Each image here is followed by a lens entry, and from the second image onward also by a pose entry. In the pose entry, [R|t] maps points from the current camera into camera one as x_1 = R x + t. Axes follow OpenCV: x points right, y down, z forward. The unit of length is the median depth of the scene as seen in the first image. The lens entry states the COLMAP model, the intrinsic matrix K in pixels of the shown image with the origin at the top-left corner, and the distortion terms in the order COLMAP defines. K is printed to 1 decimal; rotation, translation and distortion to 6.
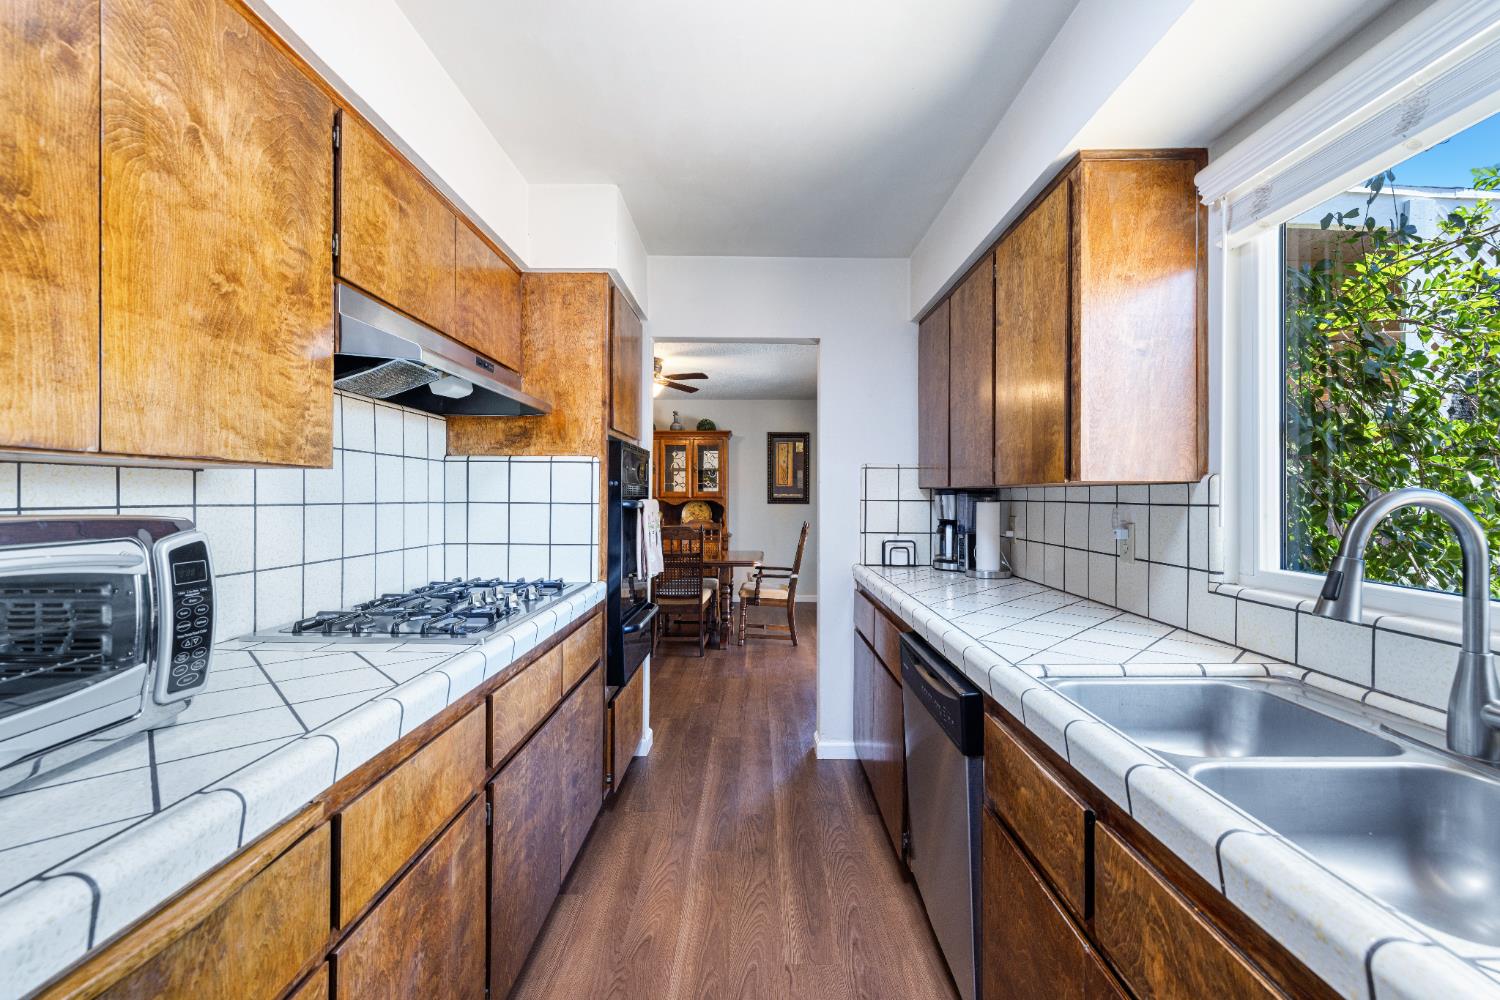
lens RADIAL K [[635.2, 0, 755.9], [0, 635.2, 495.0], [0, 0, 1]] dist [0.003899, -0.000321]
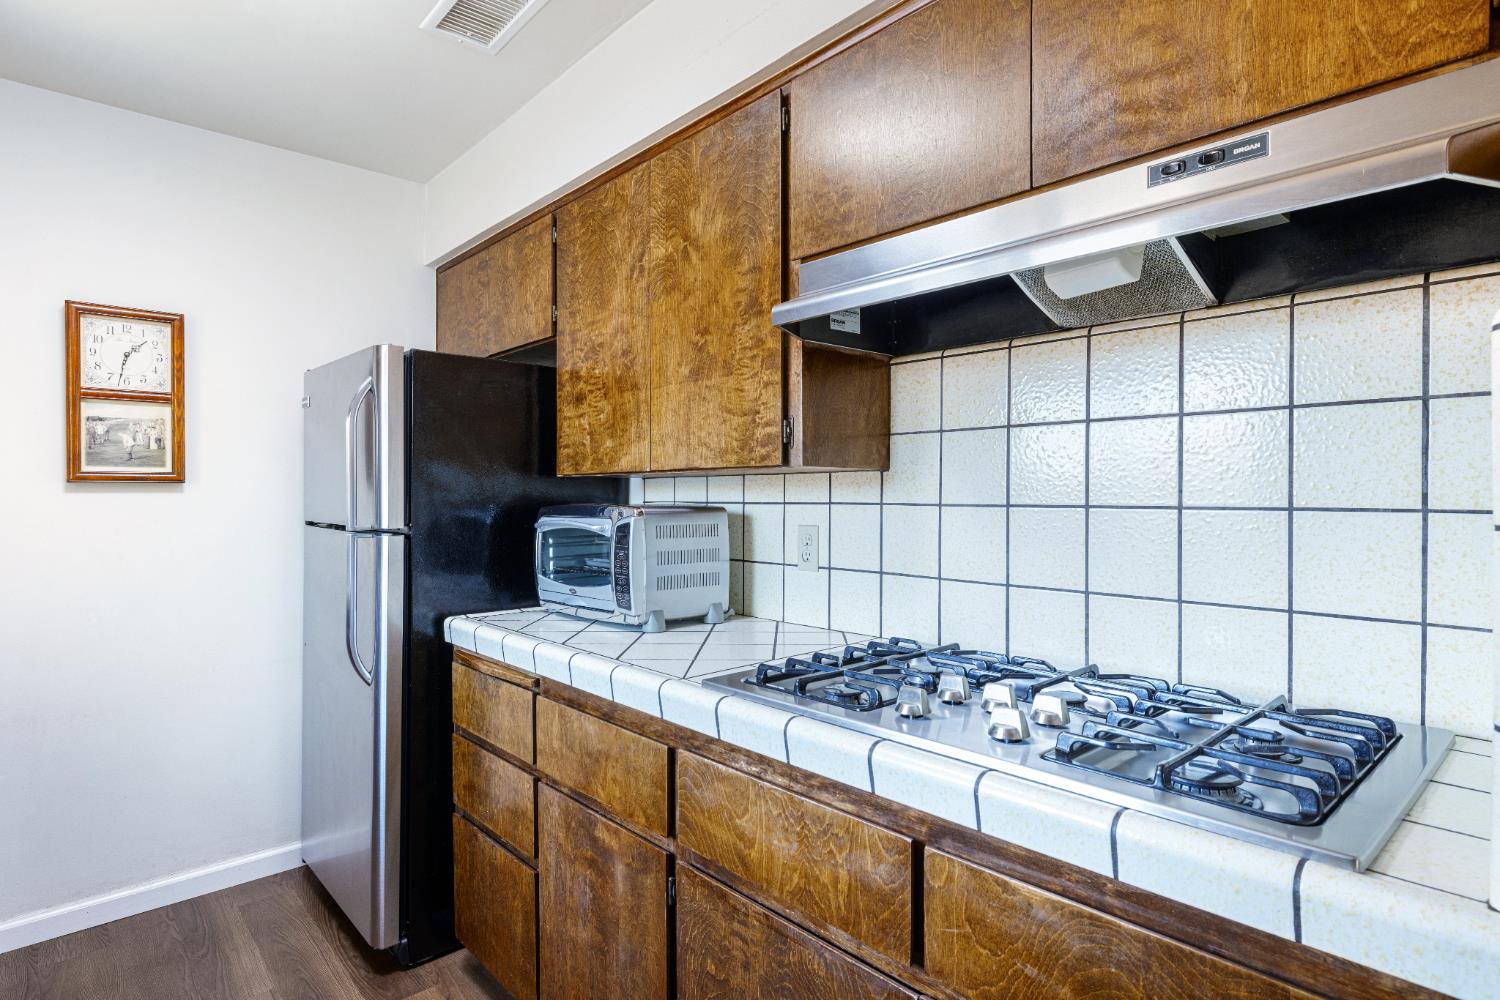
lens RADIAL K [[782.5, 0, 748.3], [0, 782.5, 498.2], [0, 0, 1]] dist [-0.003603, 0.000128]
pose [[-0.731118, 0.000901, -0.682250, 0.233863], [0.000539, 1.000000, 0.000743, 0.007668], [0.682250, 0.000175, -0.731119, 2.276853]]
